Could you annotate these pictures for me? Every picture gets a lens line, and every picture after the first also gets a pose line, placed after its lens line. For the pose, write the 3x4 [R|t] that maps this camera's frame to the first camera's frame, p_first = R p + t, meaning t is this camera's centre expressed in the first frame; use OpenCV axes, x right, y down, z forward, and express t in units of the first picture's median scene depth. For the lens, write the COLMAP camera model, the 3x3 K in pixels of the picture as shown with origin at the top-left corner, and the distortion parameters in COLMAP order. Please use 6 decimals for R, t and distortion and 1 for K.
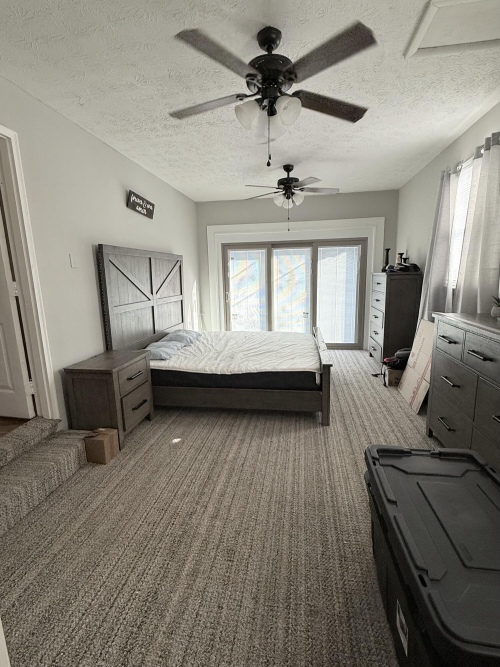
lens RADIAL K [[319.1, 0, 249.5], [0, 319.1, 334.4], [0, 0, 1]] dist [0.003067, 0.000432]
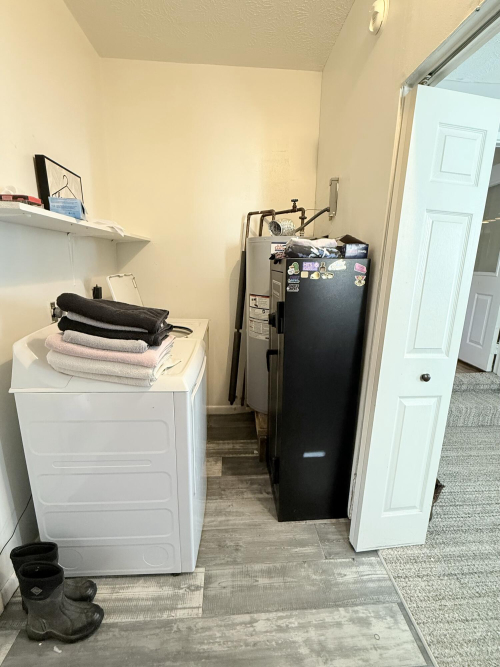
lens RADIAL K [[296.2, 0, 249.3], [0, 296.2, 330.7], [0, 0, 1]] dist [0.001869, 0.000180]
pose [[0.216961, 0.244349, -0.945104, 0.241064], [-0.200679, 0.958651, 0.201783, 0.061993], [0.955330, 0.145883, 0.257025, -0.303015]]
